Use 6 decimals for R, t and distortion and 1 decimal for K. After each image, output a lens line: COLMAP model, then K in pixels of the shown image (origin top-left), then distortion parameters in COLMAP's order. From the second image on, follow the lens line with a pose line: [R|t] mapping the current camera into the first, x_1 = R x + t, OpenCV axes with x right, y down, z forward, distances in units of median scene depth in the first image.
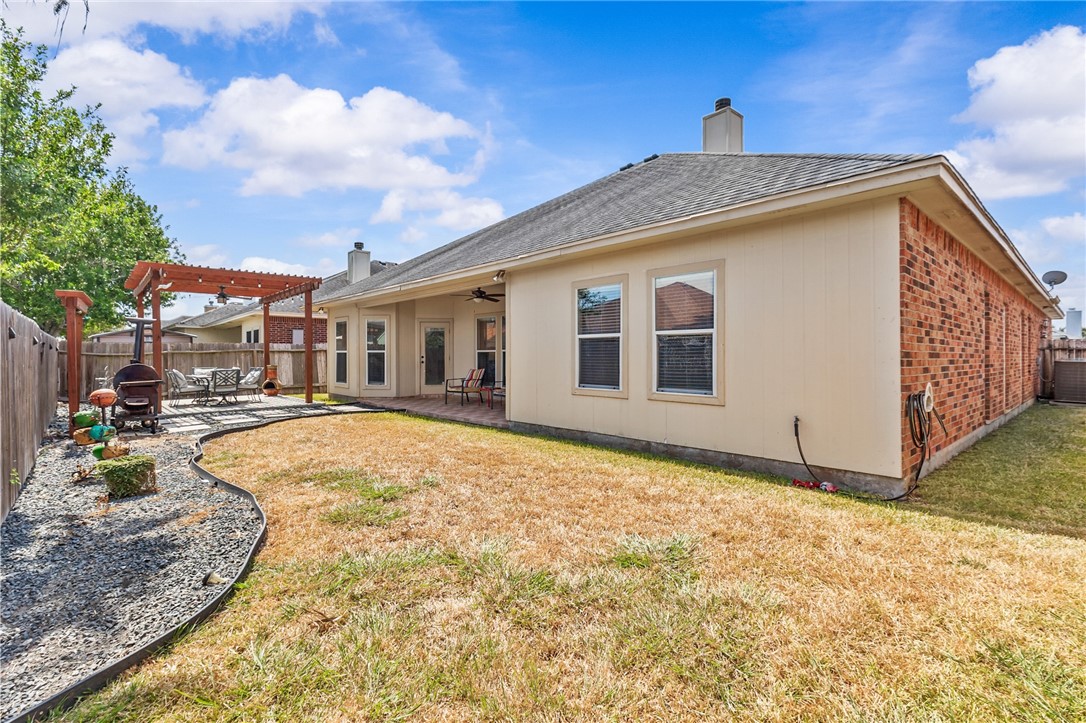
lens RADIAL K [[503.7, 0, 538.1], [0, 503.7, 349.9], [0, 0, 1]] dist [0.024107, -0.004404]
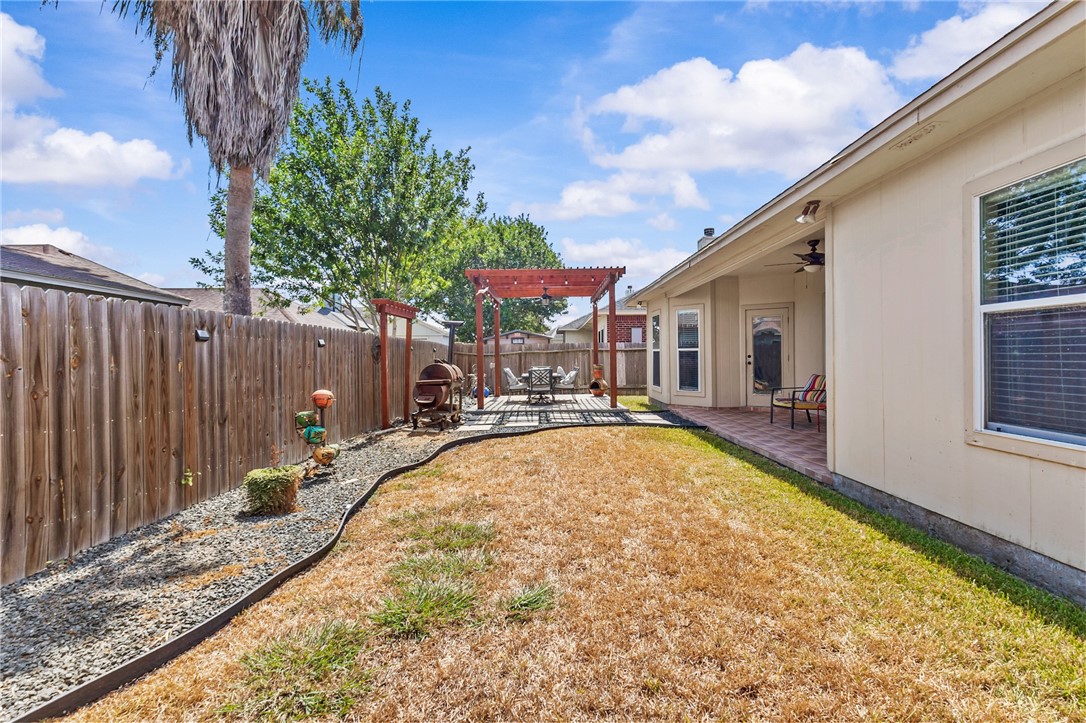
lens RADIAL K [[503.7, 0, 535.8], [0, 503.7, 351.7], [0, 0, 1]] dist [0.024107, -0.004404]
pose [[0.732961, -0.007198, -0.680233, 0.053919], [0.011756, 0.999929, 0.002086, 0.002097], [0.680169, -0.009526, 0.732993, 0.240103]]
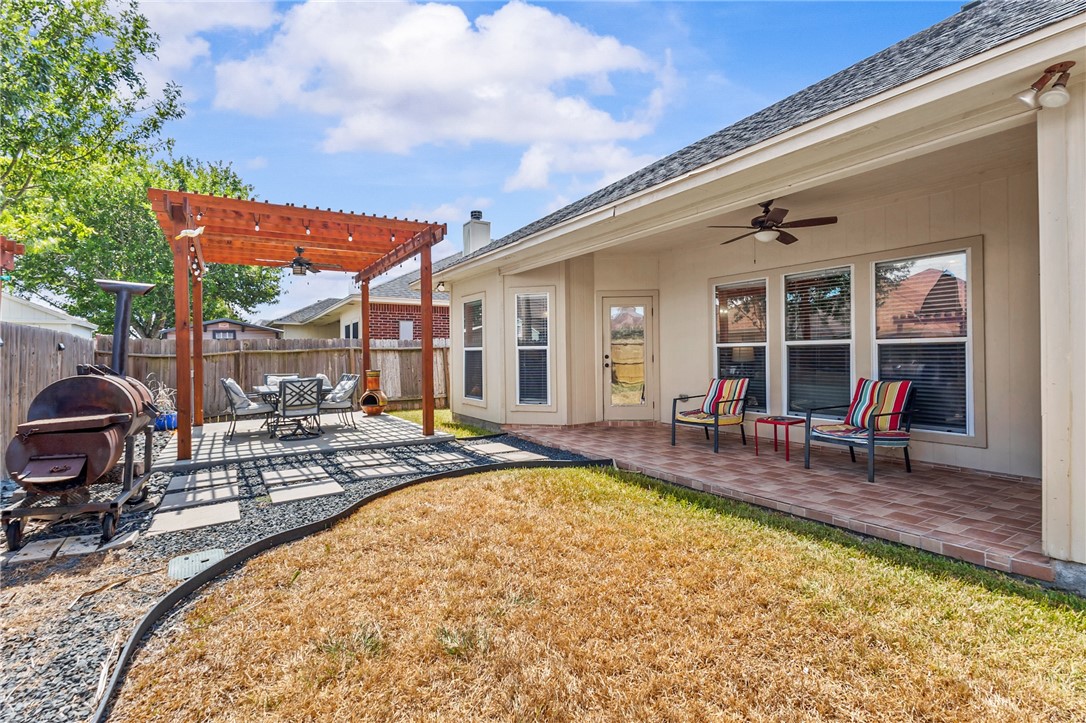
lens RADIAL K [[521.9, 0, 540.8], [0, 521.9, 349.8], [0, 0, 1]] dist [0.001304, 0.001112]
pose [[0.983486, -0.008498, -0.180786, -0.203896], [0.008745, 0.999962, 0.000569, 0.005504], [0.180774, -0.002141, 0.983522, 0.406119]]
